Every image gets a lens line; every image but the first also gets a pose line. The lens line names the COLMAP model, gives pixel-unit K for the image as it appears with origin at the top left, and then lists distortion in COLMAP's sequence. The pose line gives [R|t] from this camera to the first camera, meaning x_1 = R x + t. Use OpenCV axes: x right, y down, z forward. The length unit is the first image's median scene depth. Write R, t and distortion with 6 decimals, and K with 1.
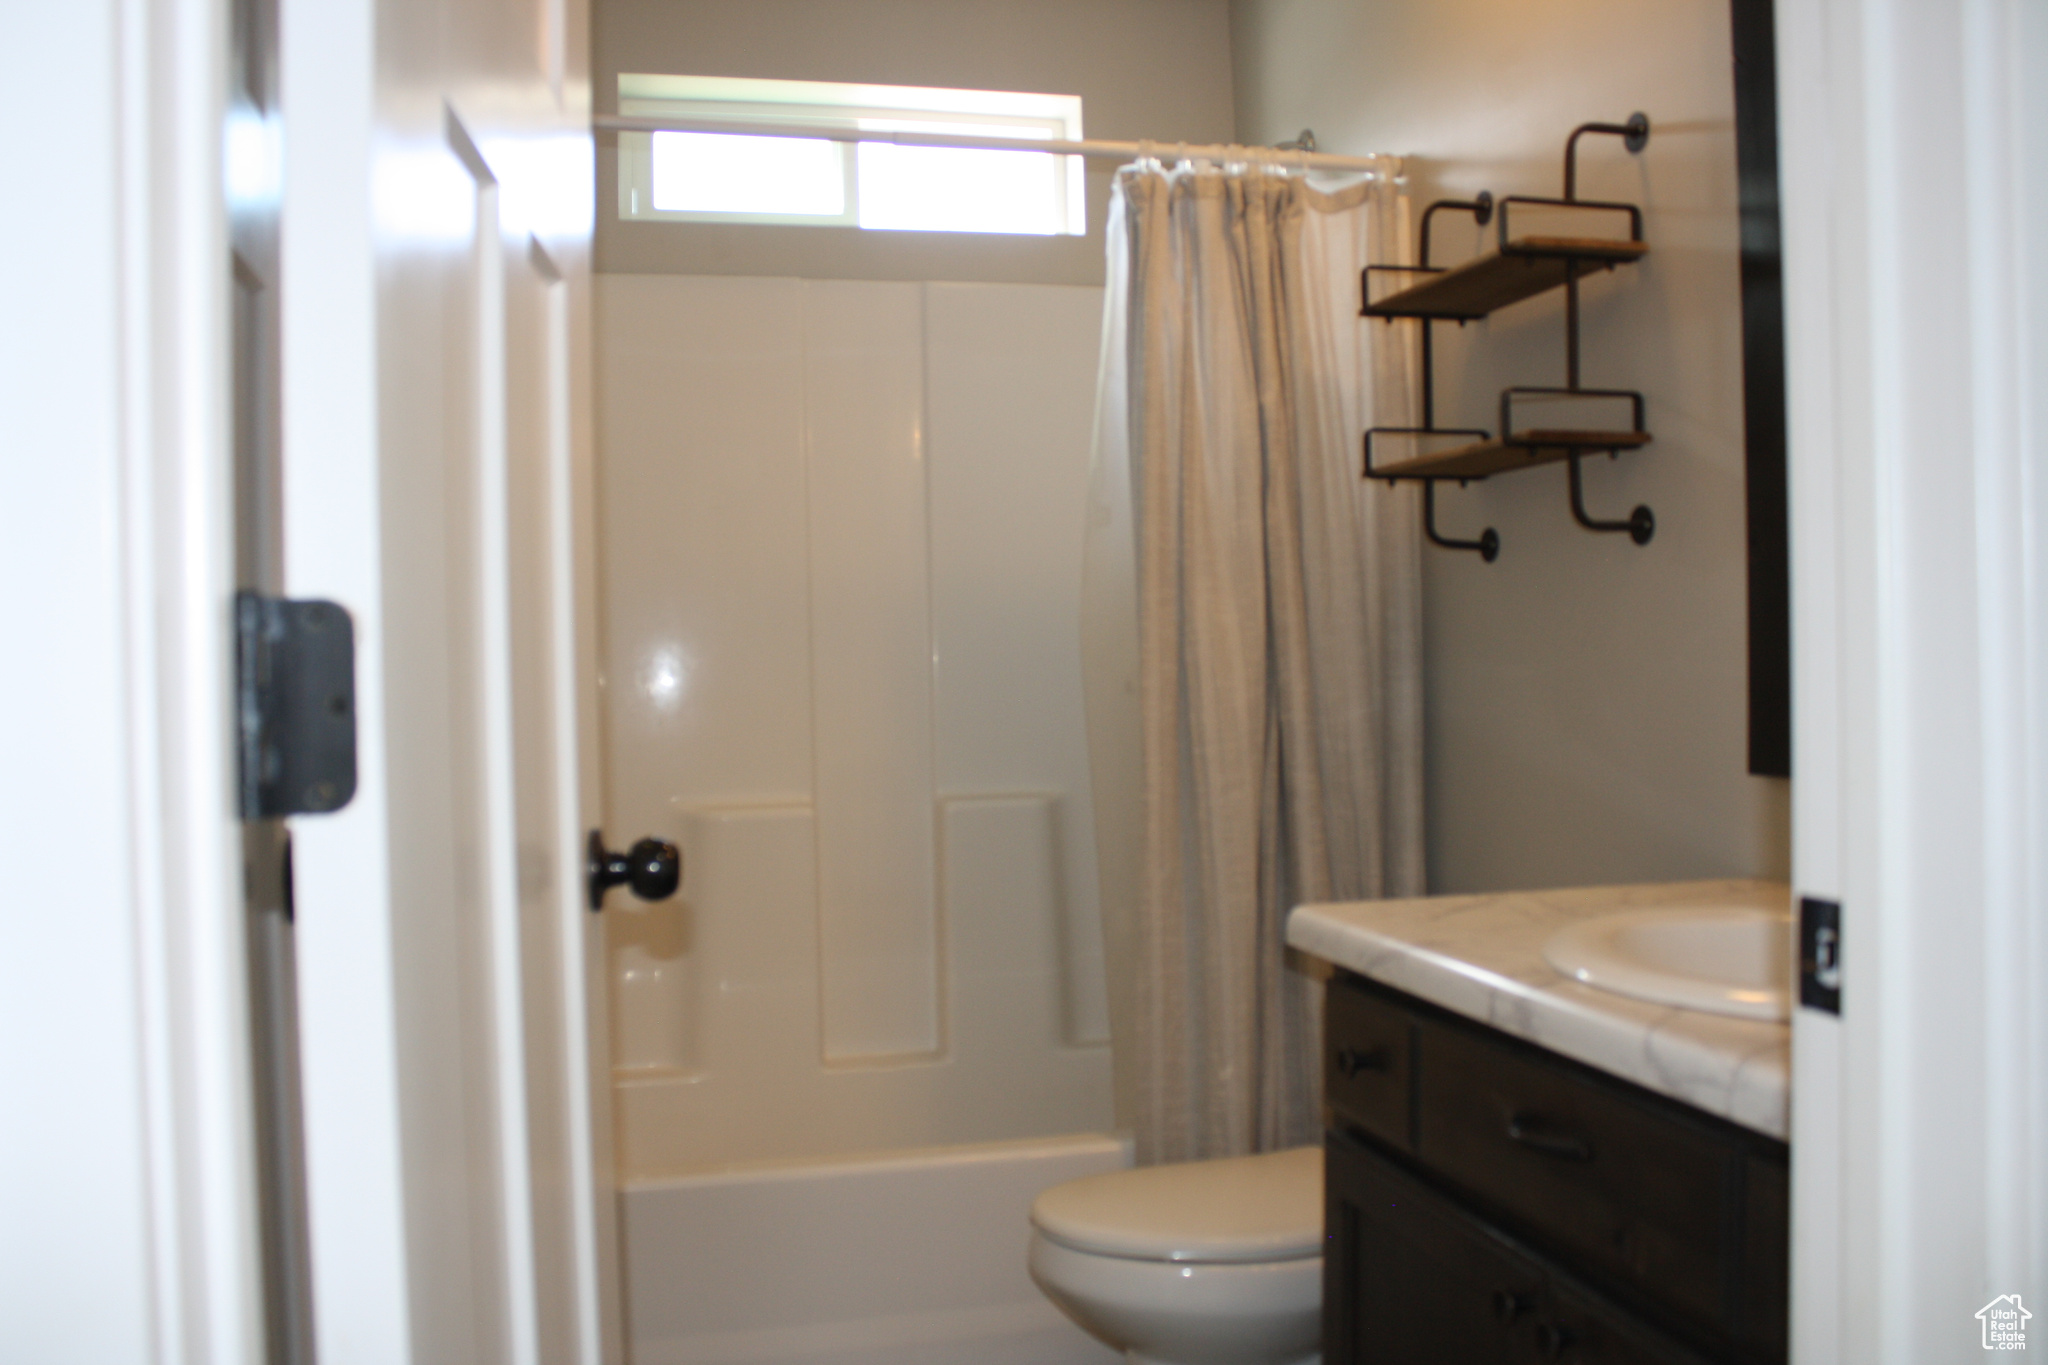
lens RADIAL K [[1779.1, 0, 1011.8], [0, 1779.1, 685.6], [0, 0, 1]] dist [-0.173969, 0.160090]
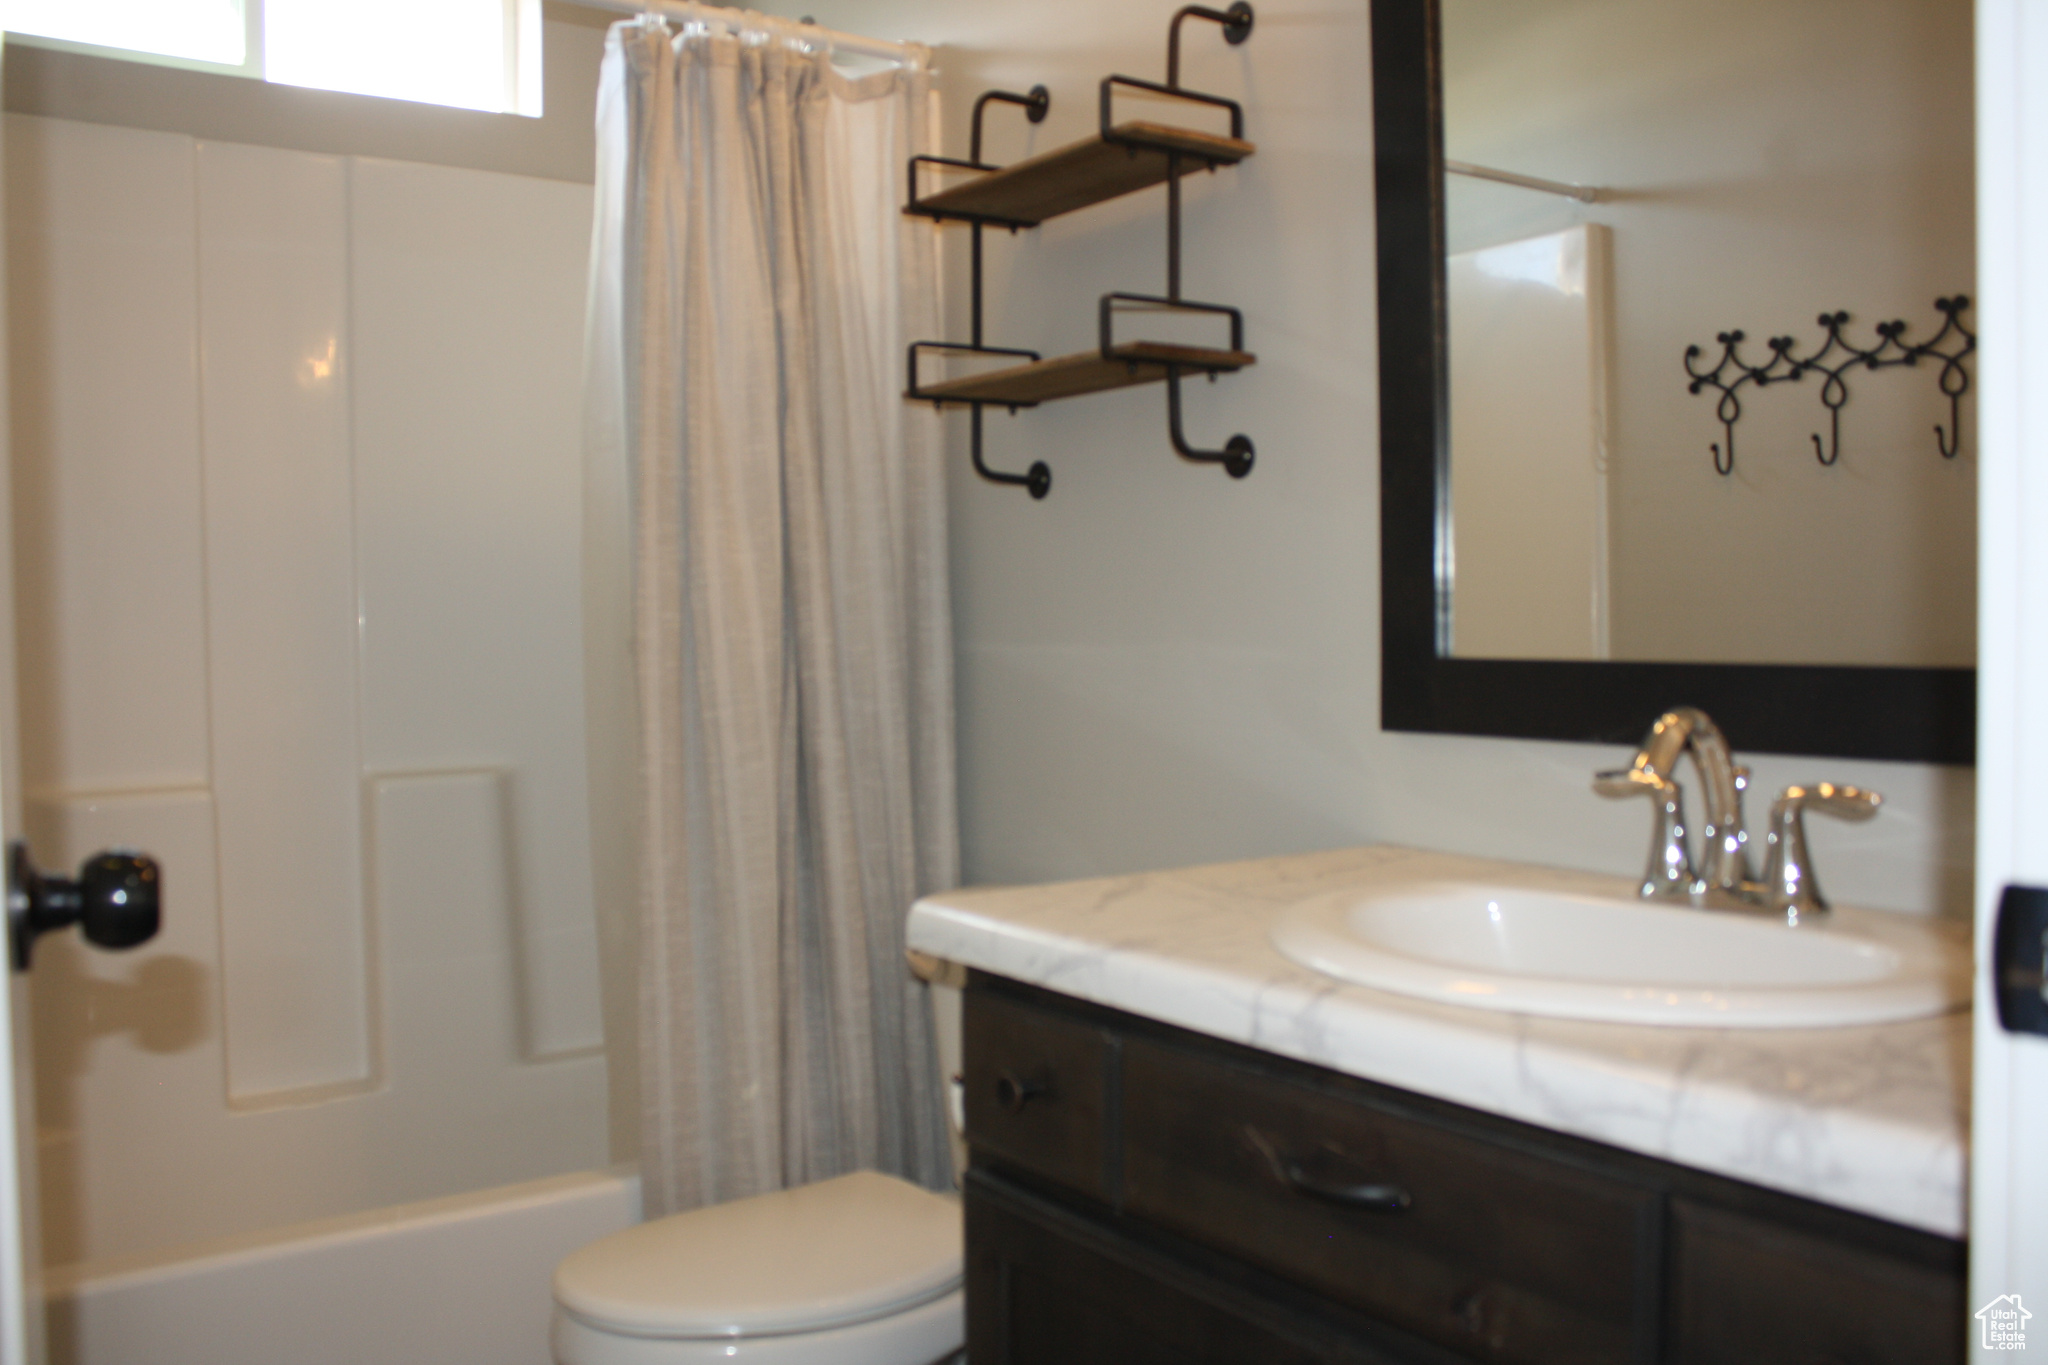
lens RADIAL K [[1782.7, 0, 1018.5], [0, 1782.7, 673.5], [0, 0, 1]] dist [-0.178668, 0.150435]
pose [[0.931350, -0.005133, 0.364089, -0.064752], [0.001071, 0.999935, 0.011356, 0.007614], [-0.364124, -0.010187, 0.931295, 0.155367]]
